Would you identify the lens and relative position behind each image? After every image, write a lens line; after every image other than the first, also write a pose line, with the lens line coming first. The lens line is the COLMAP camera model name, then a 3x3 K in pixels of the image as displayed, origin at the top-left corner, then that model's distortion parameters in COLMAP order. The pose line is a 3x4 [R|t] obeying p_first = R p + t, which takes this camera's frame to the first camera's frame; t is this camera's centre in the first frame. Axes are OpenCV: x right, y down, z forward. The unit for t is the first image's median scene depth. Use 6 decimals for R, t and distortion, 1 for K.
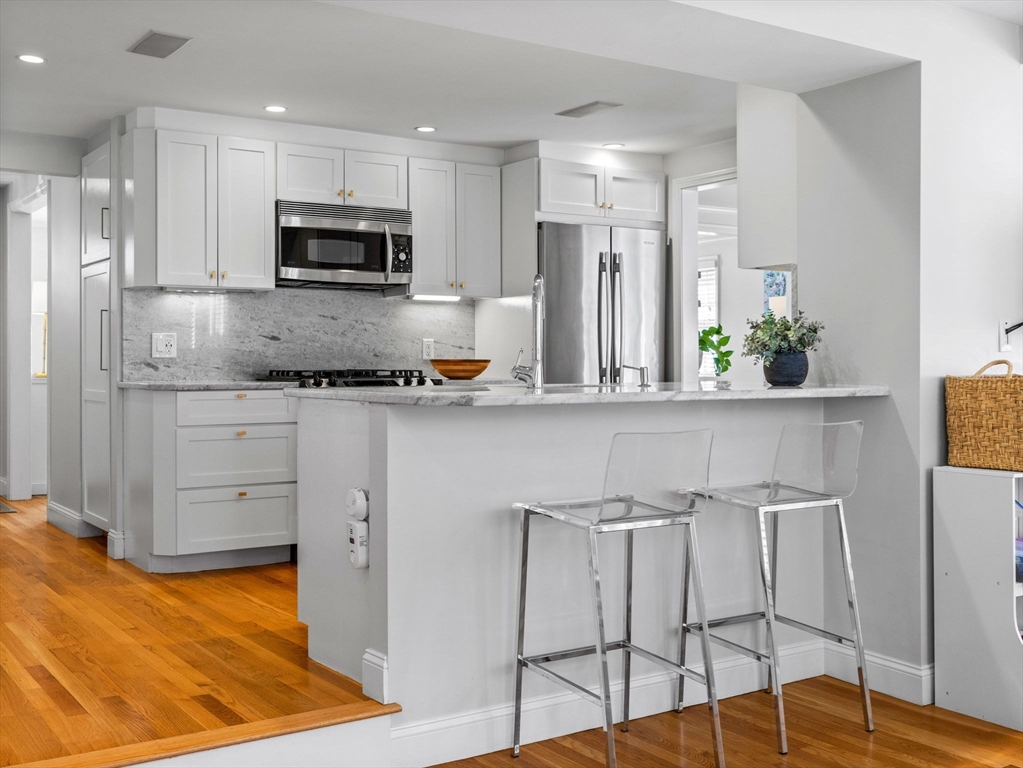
lens RADIAL K [[1096.6, 0, 512.0], [0, 1096.6, 363.6], [0, 0, 1]] dist [-0.006946, 0.000000]
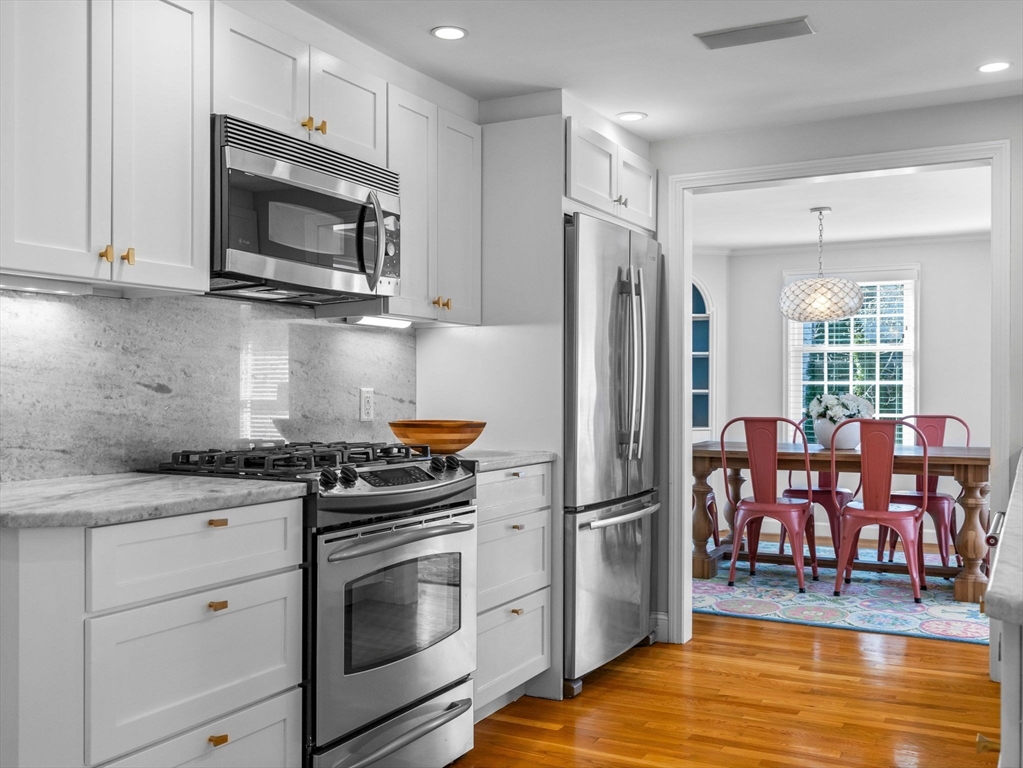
lens RADIAL K [[978.1, 0, 516.6], [0, 978.1, 389.5], [0, 0, 1]] dist [-0.006837, 0.000000]
pose [[0.876916, 0.004959, 0.480618, -0.290812], [-0.003747, 0.999987, -0.003480, -0.021714], [-0.480629, 0.001251, 0.876923, 0.513611]]
